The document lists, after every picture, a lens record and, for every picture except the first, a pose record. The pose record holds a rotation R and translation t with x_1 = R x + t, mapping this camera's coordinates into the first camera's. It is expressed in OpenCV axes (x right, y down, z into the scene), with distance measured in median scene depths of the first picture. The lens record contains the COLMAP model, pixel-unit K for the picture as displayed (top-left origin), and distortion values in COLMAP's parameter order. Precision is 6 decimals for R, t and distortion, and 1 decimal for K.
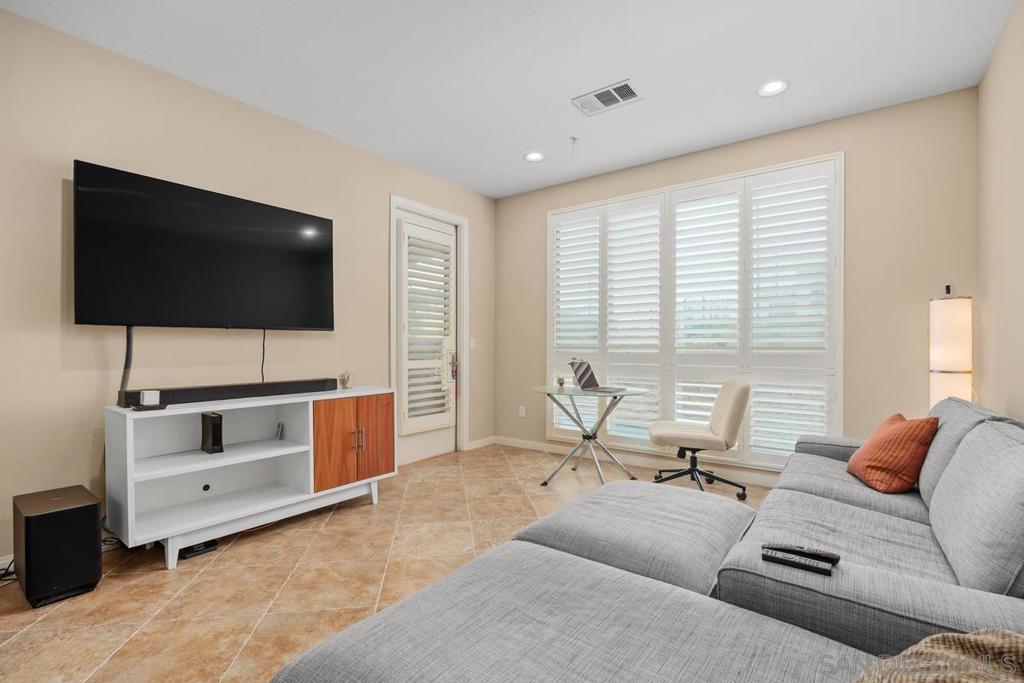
lens RADIAL K [[456.7, 0, 513.7], [0, 456.7, 339.1], [0, 0, 1]] dist [-0.021614, 0.000429]
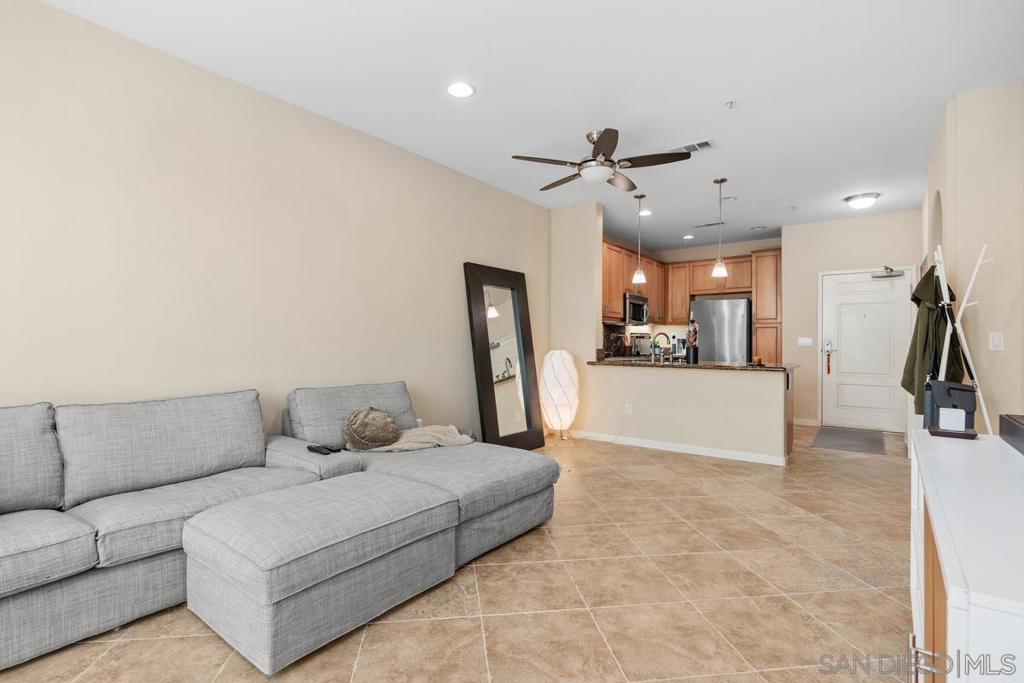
lens RADIAL K [[477.0, 0, 507.7], [0, 477.0, 344.4], [0, 0, 1]] dist [-0.008619, 0.000093]
pose [[-0.999863, -0.000885, 0.016503, -0.108005], [-0.001054, 0.999947, -0.010229, 0.018915], [-0.016493, -0.010245, -0.999811, 1.522649]]
